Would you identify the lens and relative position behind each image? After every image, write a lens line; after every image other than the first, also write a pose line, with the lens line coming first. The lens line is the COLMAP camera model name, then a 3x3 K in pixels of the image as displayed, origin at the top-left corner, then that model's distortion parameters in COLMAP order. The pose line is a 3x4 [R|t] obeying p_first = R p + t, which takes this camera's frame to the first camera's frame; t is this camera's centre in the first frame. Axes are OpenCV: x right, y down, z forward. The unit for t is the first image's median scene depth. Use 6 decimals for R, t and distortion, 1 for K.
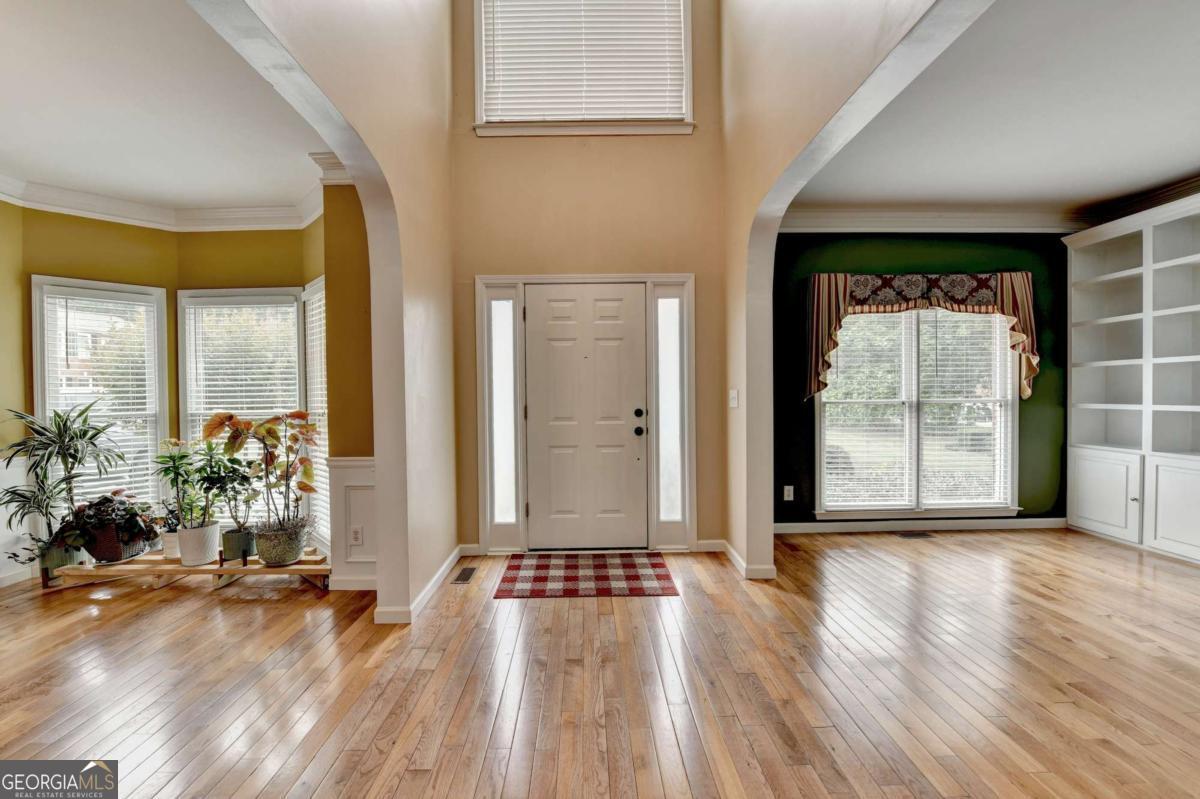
lens RADIAL K [[488.7, 0, 592.7], [0, 488.7, 397.6], [0, 0, 1]] dist [-0.019535, -0.000194]
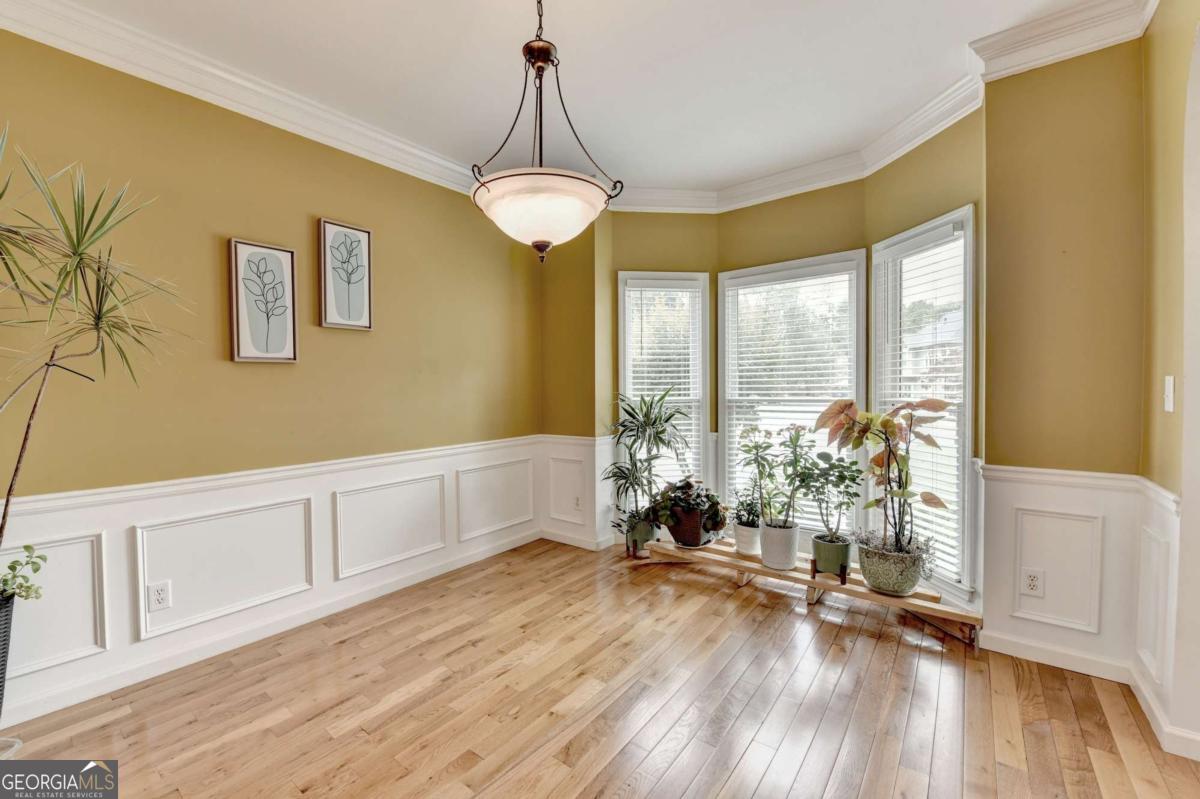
lens RADIAL K [[482.5, 0, 573.4], [0, 482.5, 400.2], [0, 0, 1]] dist [-0.018911, -0.000311]
pose [[0.768545, 0.022760, -0.639391, -0.545632], [-0.006979, 0.999606, 0.027194, 0.011723], [0.639758, -0.016438, 0.768401, 0.069980]]
